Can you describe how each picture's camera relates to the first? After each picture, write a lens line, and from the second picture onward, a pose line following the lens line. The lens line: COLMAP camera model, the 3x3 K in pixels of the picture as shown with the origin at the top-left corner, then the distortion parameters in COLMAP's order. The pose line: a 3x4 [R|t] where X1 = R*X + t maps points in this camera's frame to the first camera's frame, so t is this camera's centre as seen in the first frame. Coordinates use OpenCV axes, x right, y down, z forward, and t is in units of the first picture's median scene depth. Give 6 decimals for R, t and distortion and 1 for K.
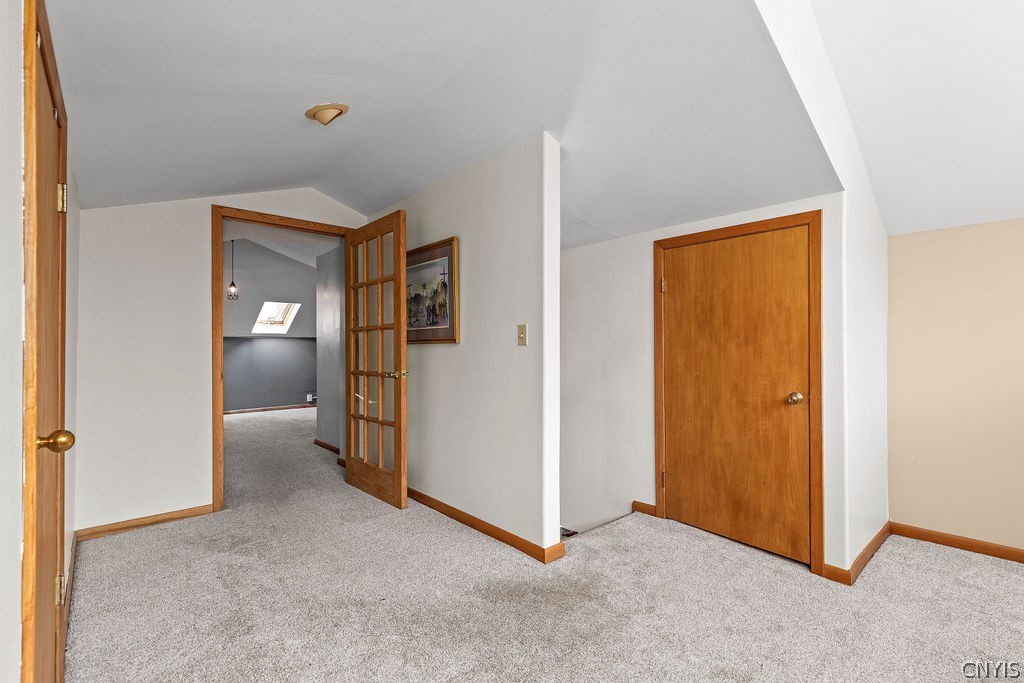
lens RADIAL K [[467.4, 0, 513.8], [0, 467.4, 345.0], [0, 0, 1]] dist [0.009522, -0.001503]
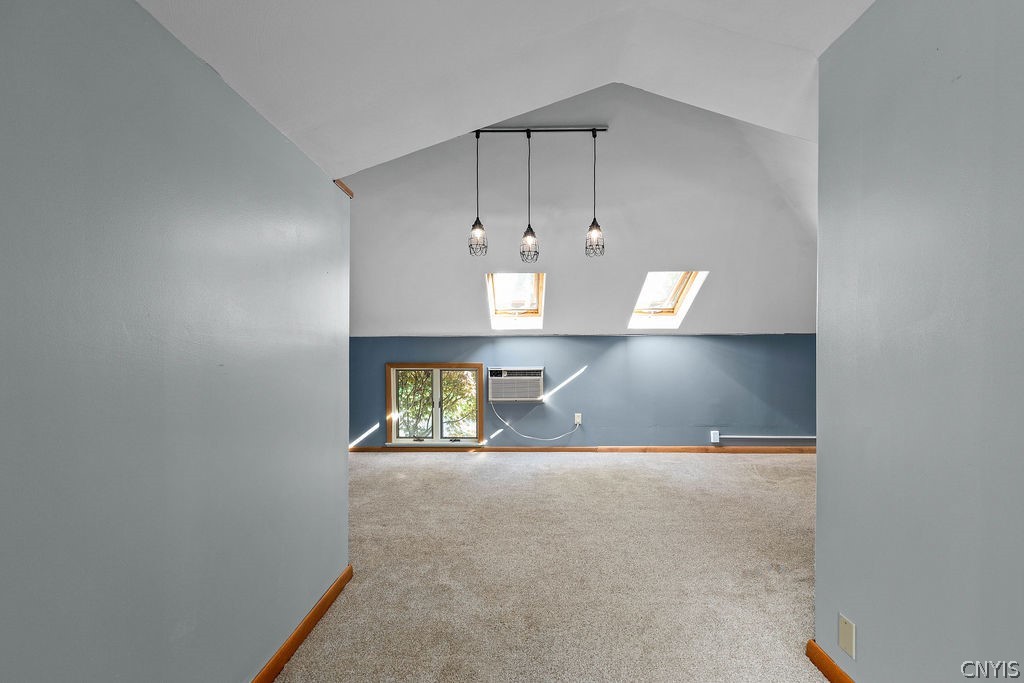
lens RADIAL K [[467.4, 0, 513.2], [0, 467.4, 348.9], [0, 0, 1]] dist [0.009522, -0.001503]
pose [[0.732752, 0.001201, -0.680494, -0.235992], [-0.002753, 0.999995, -0.001198, 0.003431], [0.680490, 0.002751, 0.732752, 0.420420]]
